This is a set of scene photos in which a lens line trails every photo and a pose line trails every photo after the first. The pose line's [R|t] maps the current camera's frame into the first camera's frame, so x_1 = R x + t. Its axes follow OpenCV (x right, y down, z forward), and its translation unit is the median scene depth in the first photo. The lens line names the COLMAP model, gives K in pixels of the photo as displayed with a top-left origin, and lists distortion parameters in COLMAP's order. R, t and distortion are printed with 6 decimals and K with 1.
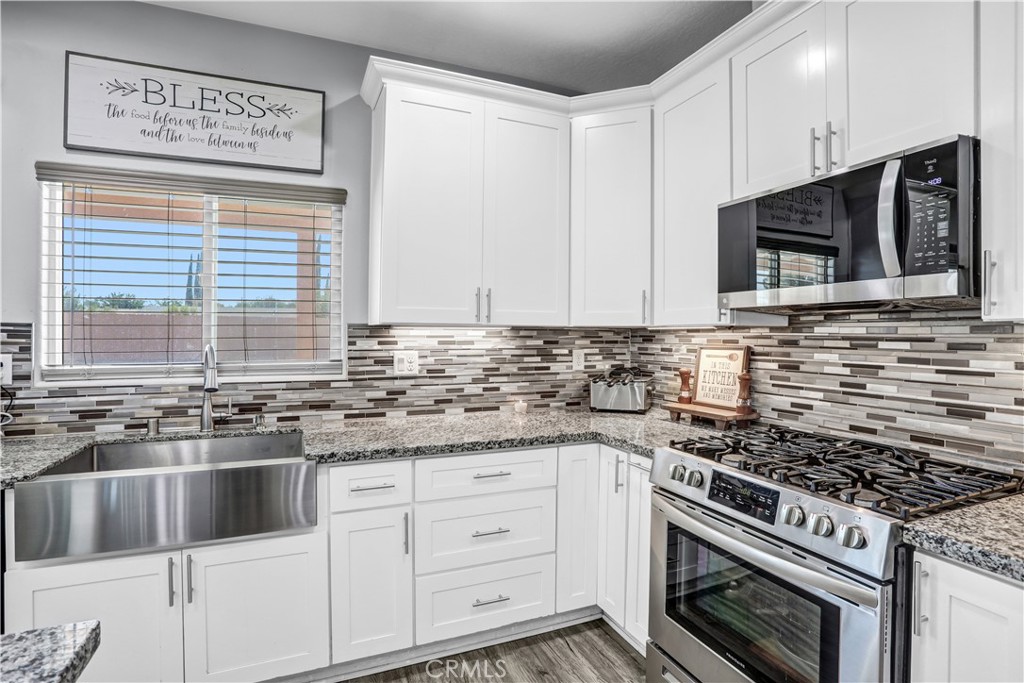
lens RADIAL K [[498.3, 0, 509.5], [0, 498.3, 338.6], [0, 0, 1]] dist [0.000189, 0.000046]
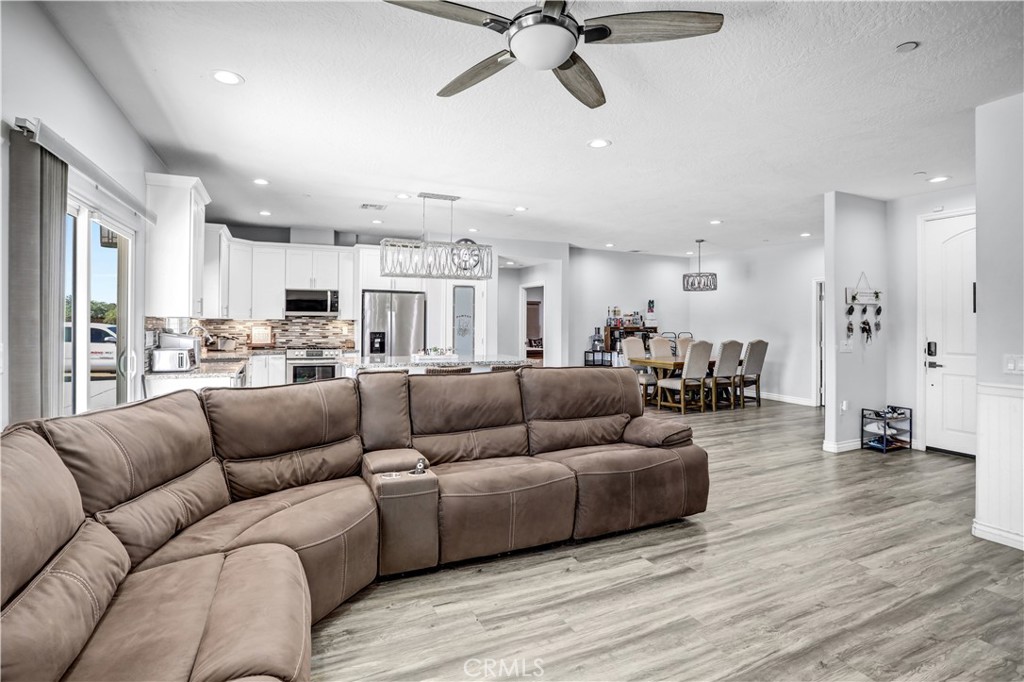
lens RADIAL K [[498.3, 0, 513.4], [0, 498.3, 331.8], [0, 0, 1]] dist [0.000189, 0.000046]
pose [[-0.033794, -0.009844, 0.999380, -3.493748], [0.003725, 0.999943, 0.009975, 0.038560], [-0.999422, 0.004060, -0.033755, -0.634795]]
